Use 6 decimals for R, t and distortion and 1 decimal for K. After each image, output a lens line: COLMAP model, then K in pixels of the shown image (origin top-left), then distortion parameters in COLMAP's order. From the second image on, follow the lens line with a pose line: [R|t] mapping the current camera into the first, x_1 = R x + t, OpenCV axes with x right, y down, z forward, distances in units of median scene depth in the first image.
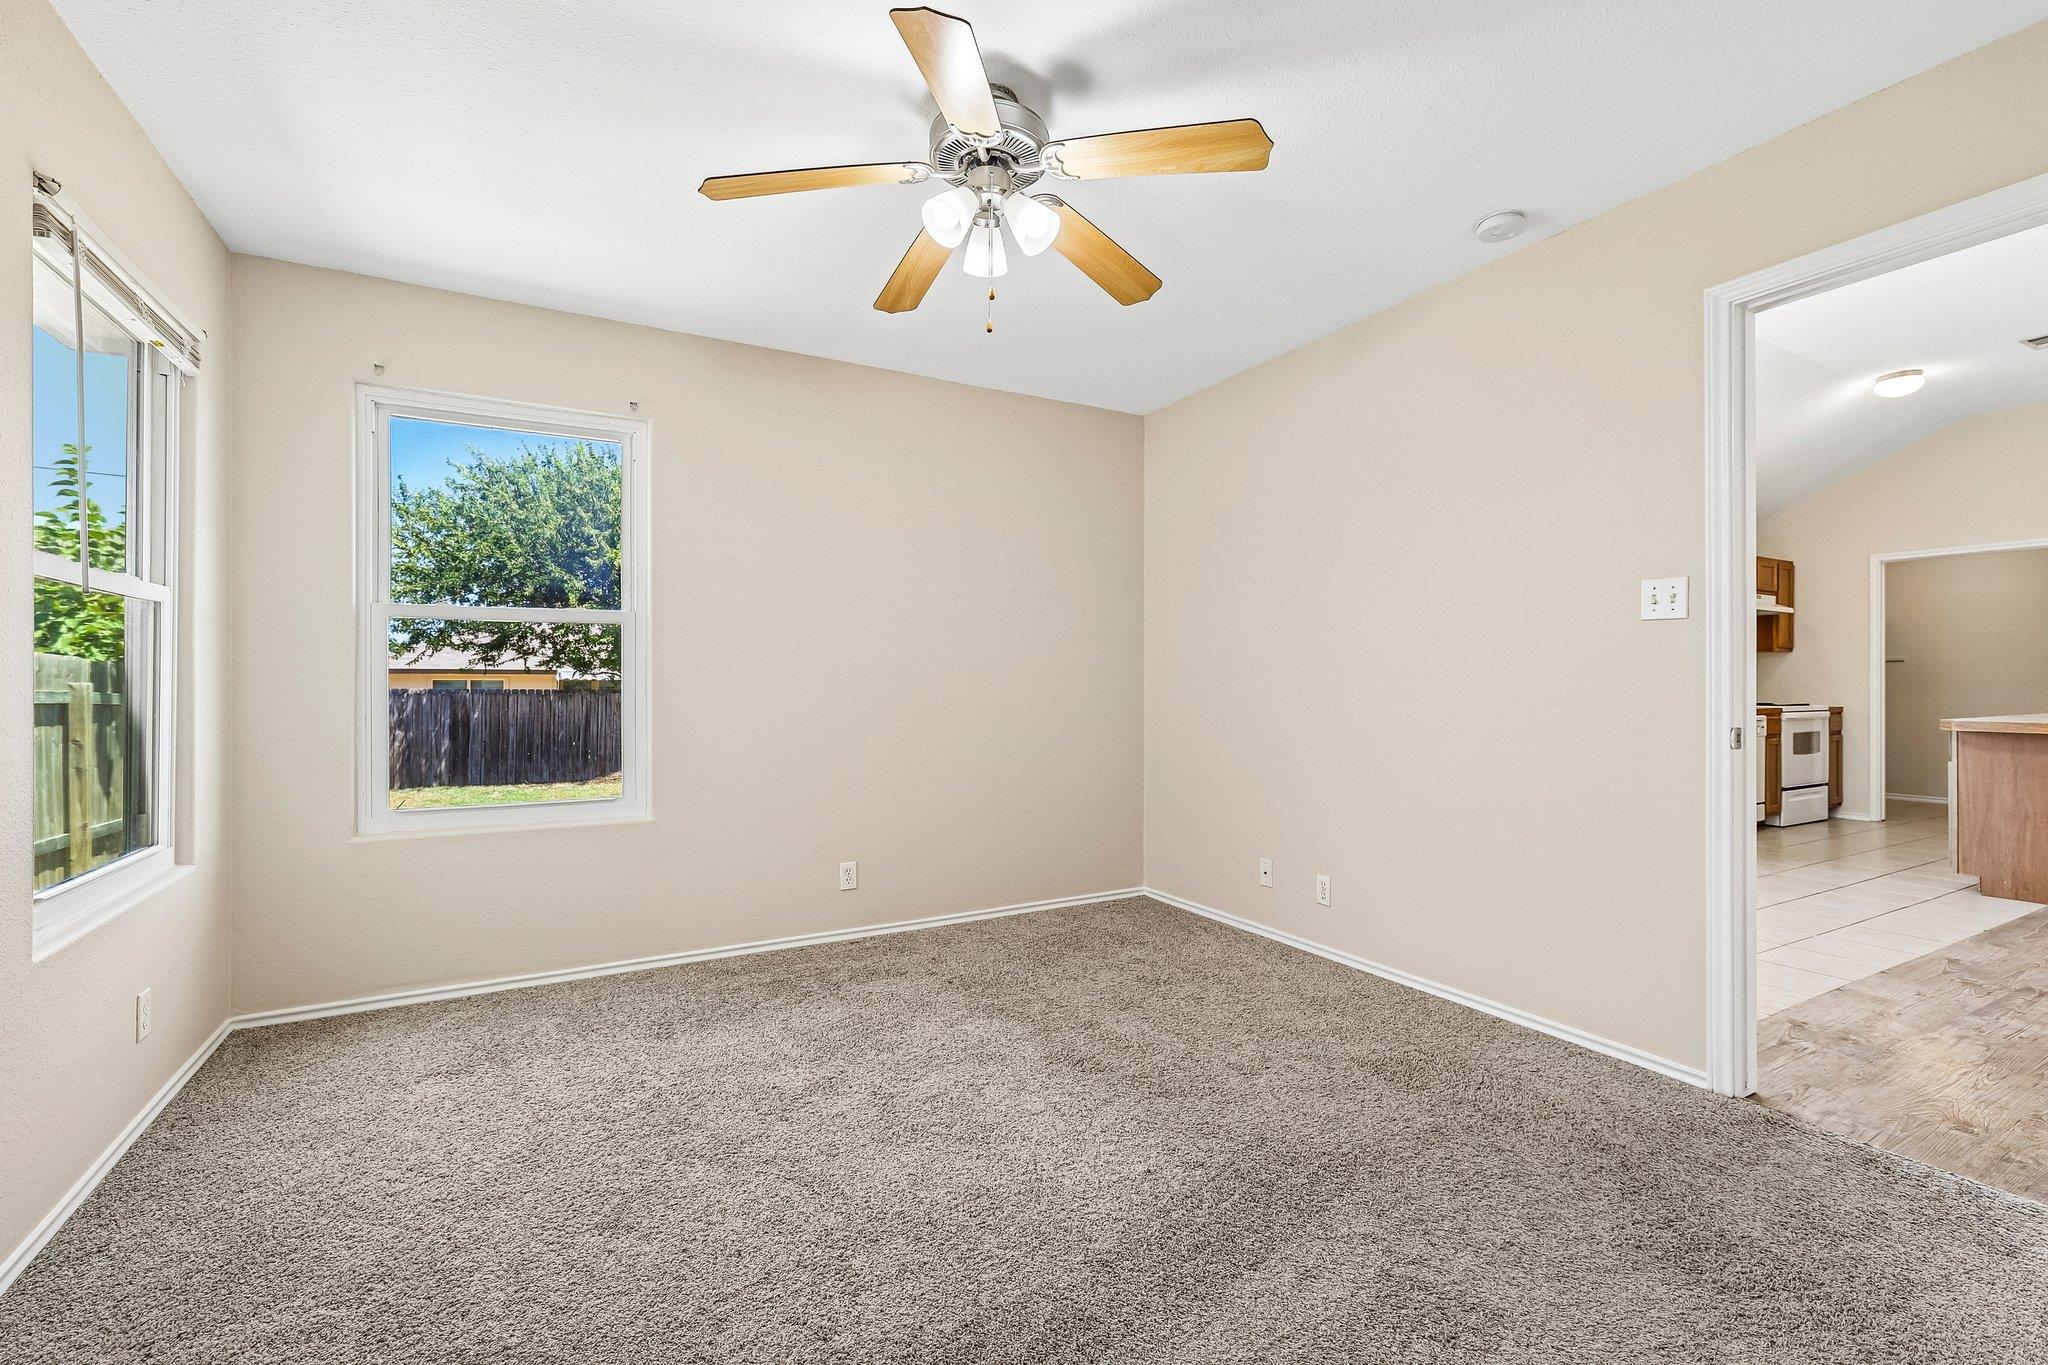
lens RADIAL K [[870.4, 0, 1024.0], [0, 870.4, 682.5], [0, 0, 1]] dist [-0.003551, 0.000794]
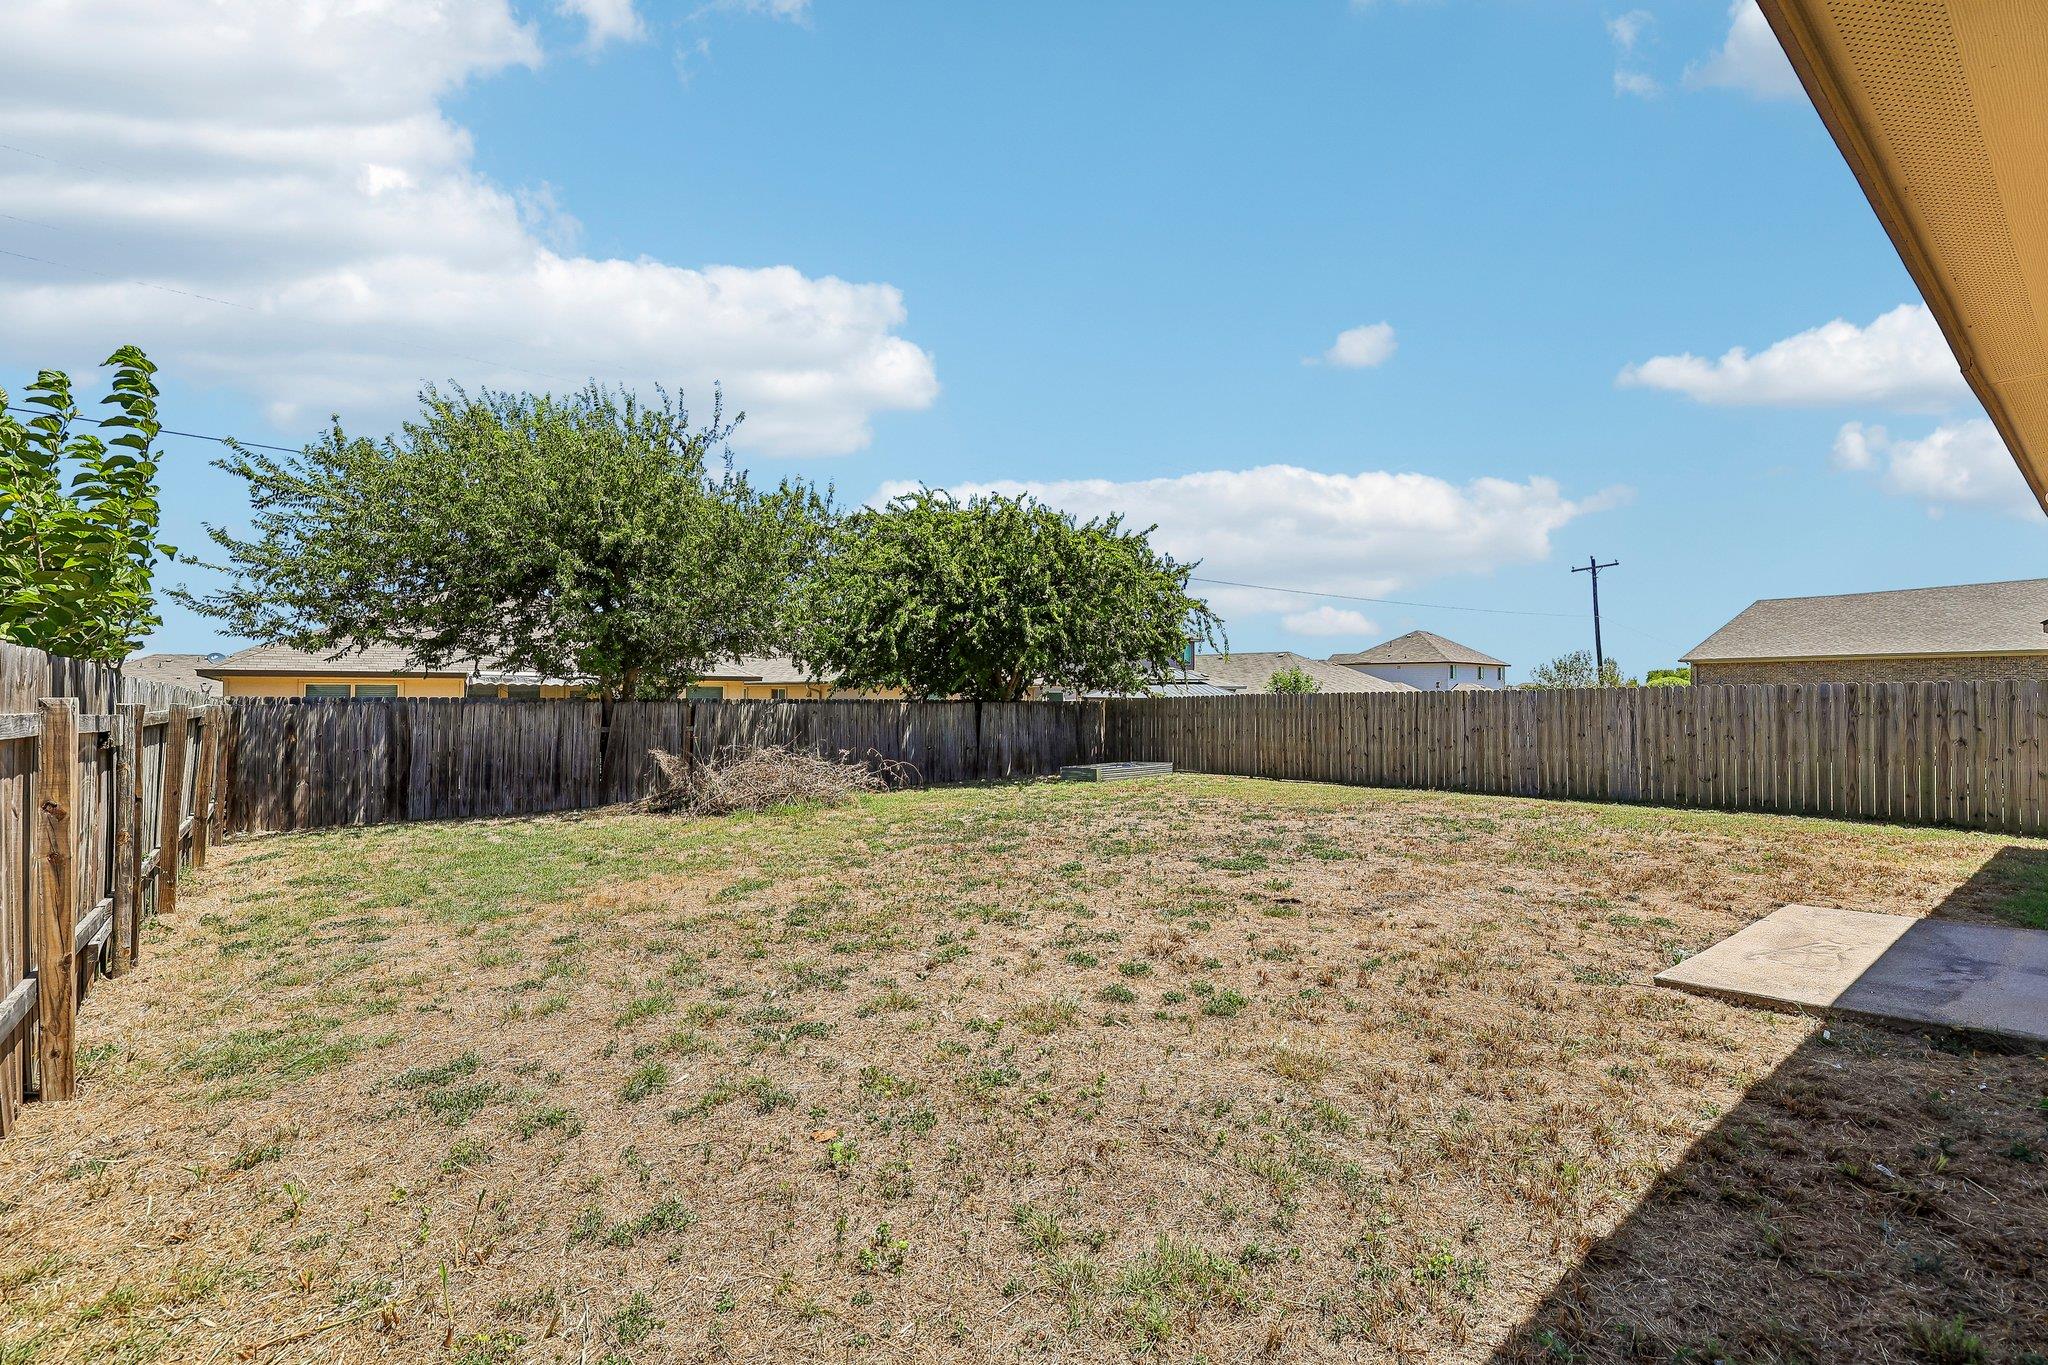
lens RADIAL K [[870.4, 0, 1024.0], [0, 870.4, 682.5], [0, 0, 1]] dist [-0.003551, 0.000794]
pose [[0.985571, 0.009321, 0.169003, -0.249076], [-0.008030, 0.999933, -0.008321, -0.003806], [-0.169070, 0.006844, 0.985580, 0.155269]]
